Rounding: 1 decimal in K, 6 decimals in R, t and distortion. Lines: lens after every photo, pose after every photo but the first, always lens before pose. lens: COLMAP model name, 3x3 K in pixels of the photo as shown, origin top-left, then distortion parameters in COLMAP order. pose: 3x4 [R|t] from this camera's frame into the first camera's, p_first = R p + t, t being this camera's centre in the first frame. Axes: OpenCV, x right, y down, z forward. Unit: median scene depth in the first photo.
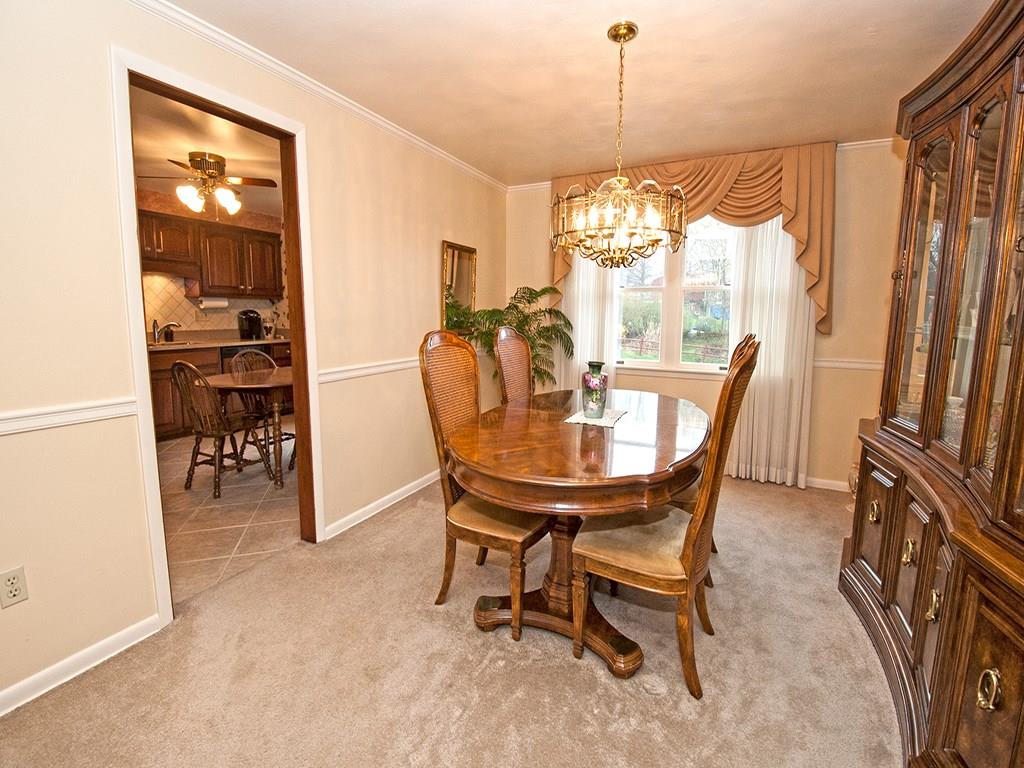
lens RADIAL K [[454.9, 0, 531.7], [0, 454.9, 377.5], [0, 0, 1]] dist [-0.012970, -0.004822]
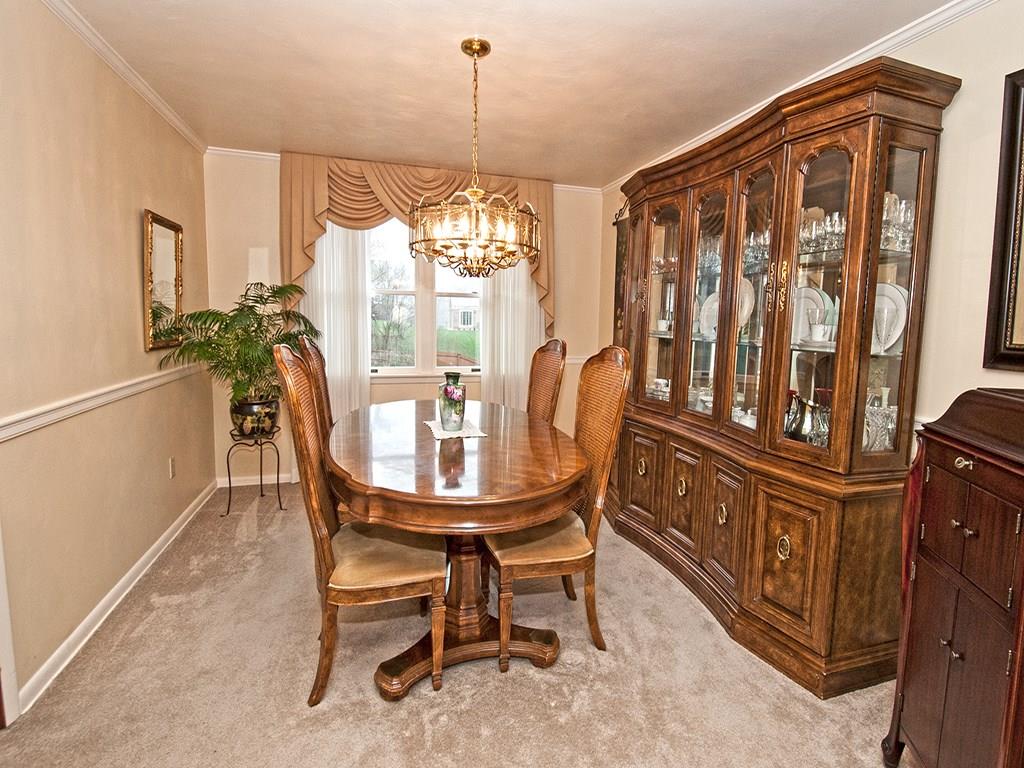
lens RADIAL K [[491.8, 0, 512.3], [0, 491.8, 373.7], [0, 0, 1]] dist [-0.002464, -0.001167]
pose [[0.723575, -0.069963, 0.686691, -0.522301], [0.078113, 0.996759, 0.019246, -0.044954], [-0.685812, 0.039713, 0.726694, 0.162234]]
